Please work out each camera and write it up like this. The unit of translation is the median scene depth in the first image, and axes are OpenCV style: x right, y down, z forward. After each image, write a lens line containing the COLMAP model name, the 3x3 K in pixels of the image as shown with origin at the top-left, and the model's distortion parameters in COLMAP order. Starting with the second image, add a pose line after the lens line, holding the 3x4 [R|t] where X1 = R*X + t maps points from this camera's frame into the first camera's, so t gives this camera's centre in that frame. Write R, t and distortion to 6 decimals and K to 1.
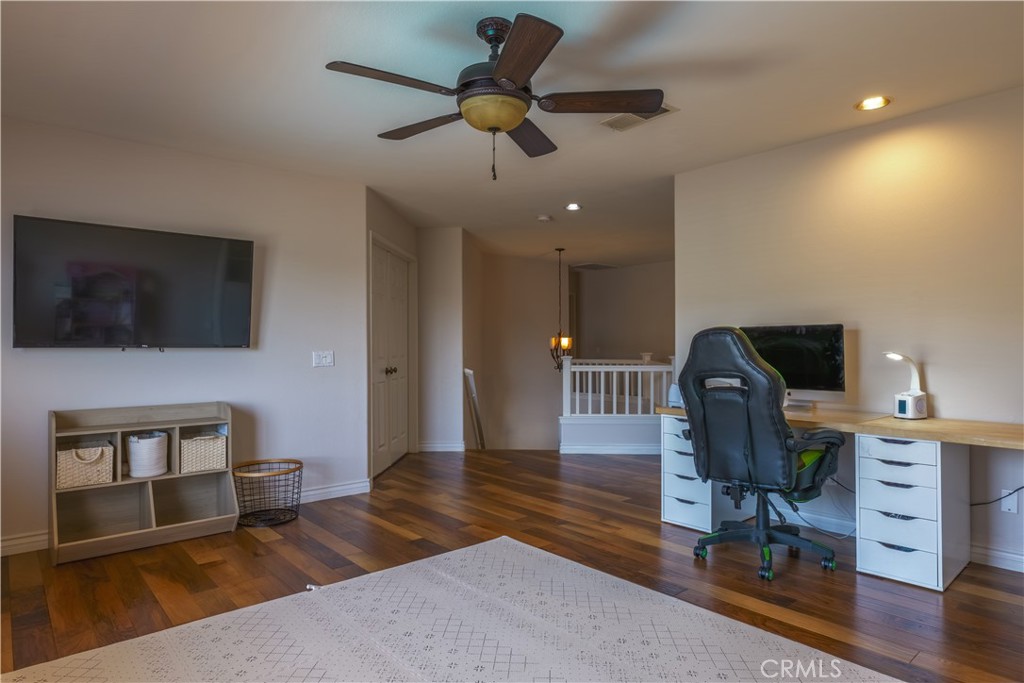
lens RADIAL K [[600.3, 0, 512.0], [0, 600.3, 341.5], [0, 0, 1]] dist [-0.046187, 0.042337]
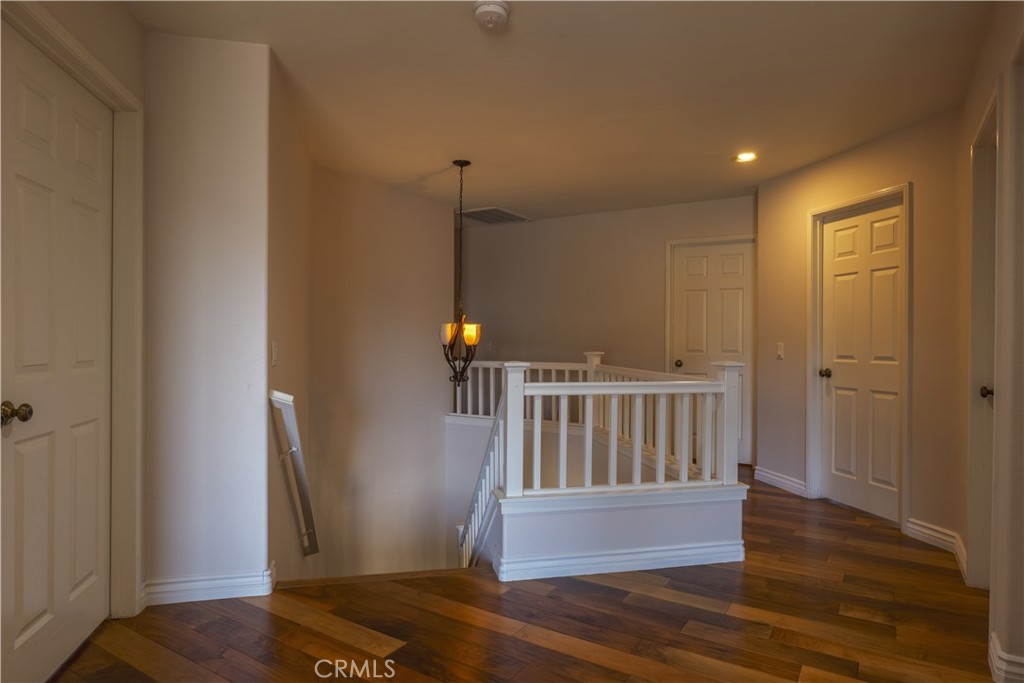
lens RADIAL K [[600.3, 0, 512.0], [0, 600.3, 341.5], [0, 0, 1]] dist [-0.046187, 0.042337]
pose [[0.957123, 0.009904, 0.289511, -0.040219], [-0.013229, 0.999867, 0.009530, 0.004962], [-0.289378, -0.012951, 0.957127, 0.562829]]
